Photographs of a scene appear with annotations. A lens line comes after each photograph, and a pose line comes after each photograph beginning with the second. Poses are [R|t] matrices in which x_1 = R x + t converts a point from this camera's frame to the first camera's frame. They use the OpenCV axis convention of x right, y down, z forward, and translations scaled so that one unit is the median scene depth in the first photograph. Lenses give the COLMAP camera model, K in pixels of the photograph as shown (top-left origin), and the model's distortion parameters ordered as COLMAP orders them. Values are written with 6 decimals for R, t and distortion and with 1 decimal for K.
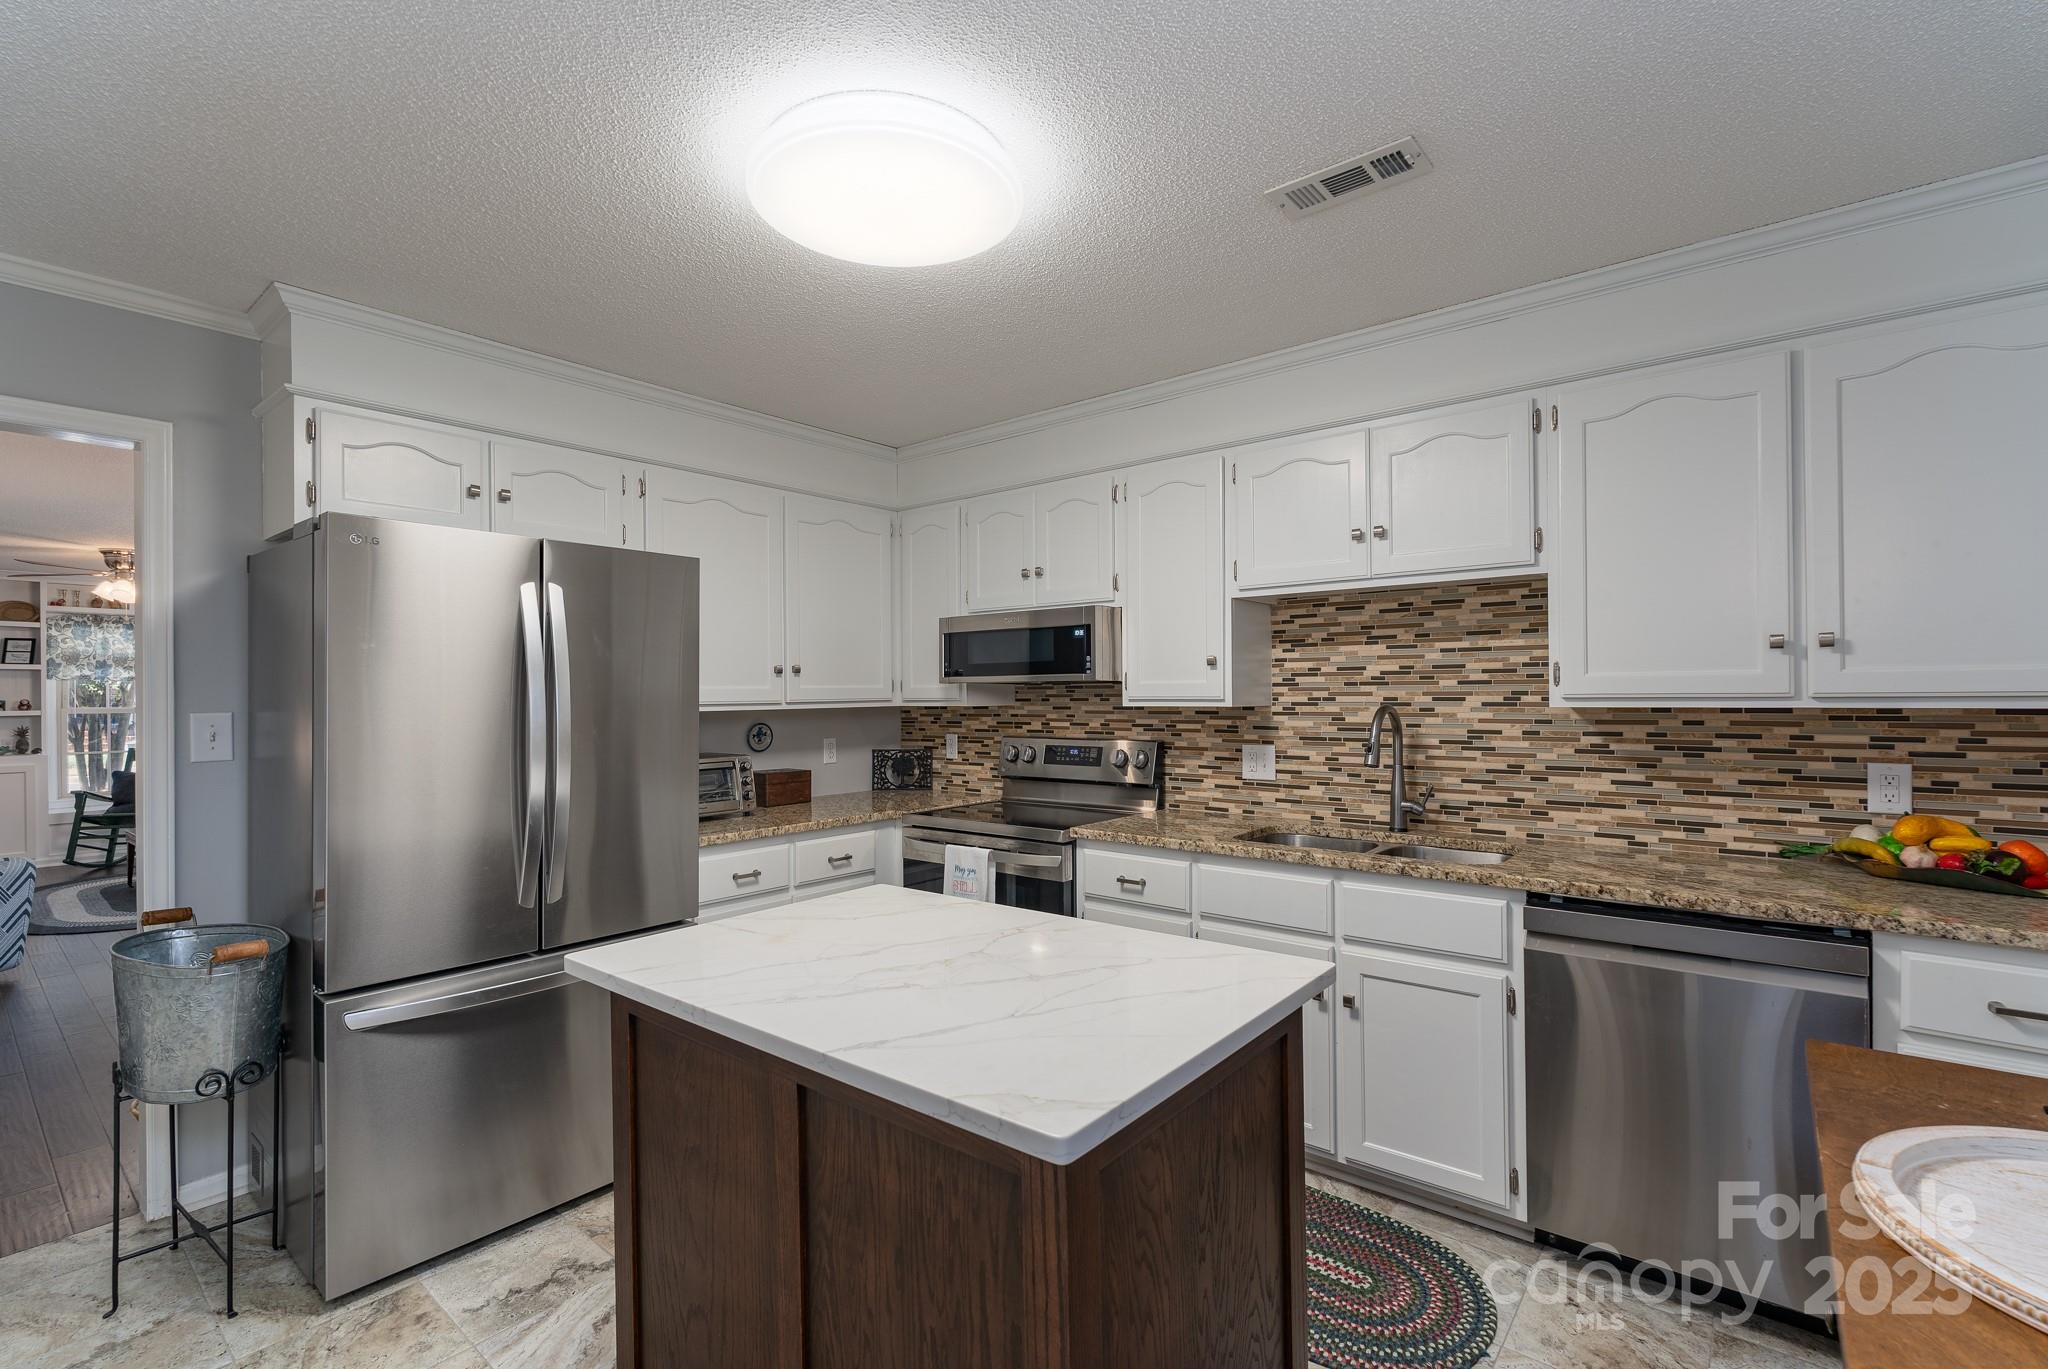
lens RADIAL K [[914.5, 0, 1009.7], [0, 914.5, 684.6], [0, 0, 1]] dist [-0.002367, 0.000695]
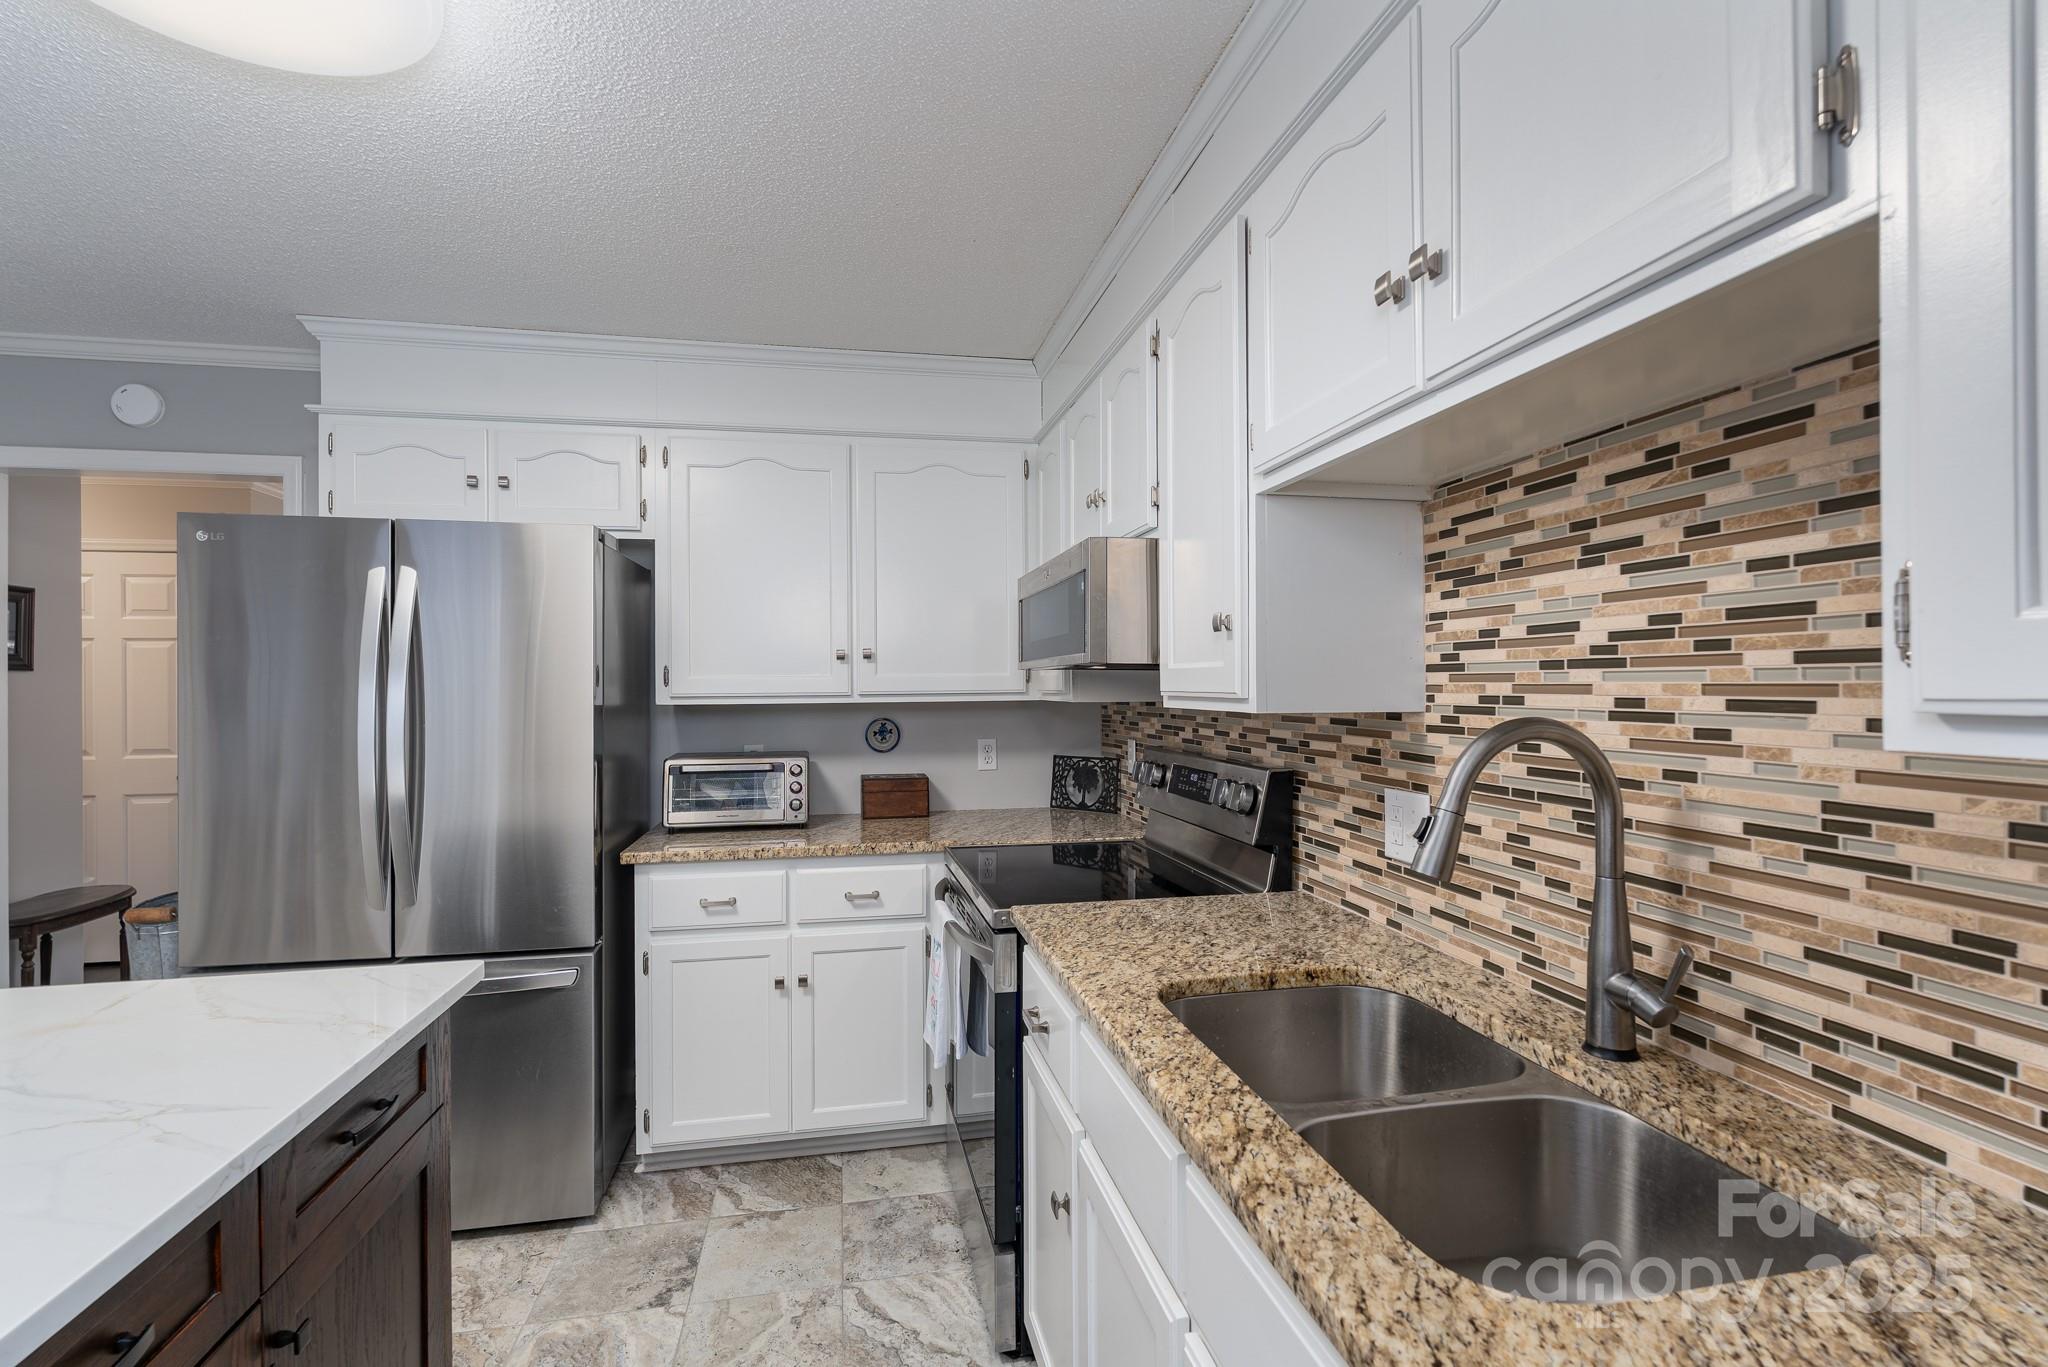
lens RADIAL K [[914.5, 0, 1022.8], [0, 914.5, 678.3], [0, 0, 1]] dist [-0.002367, 0.000695]
pose [[0.779747, -0.001737, -0.626092, 0.469666], [0.006017, 0.999971, 0.004720, 0.002119], [0.626066, -0.007447, 0.779735, 0.549737]]
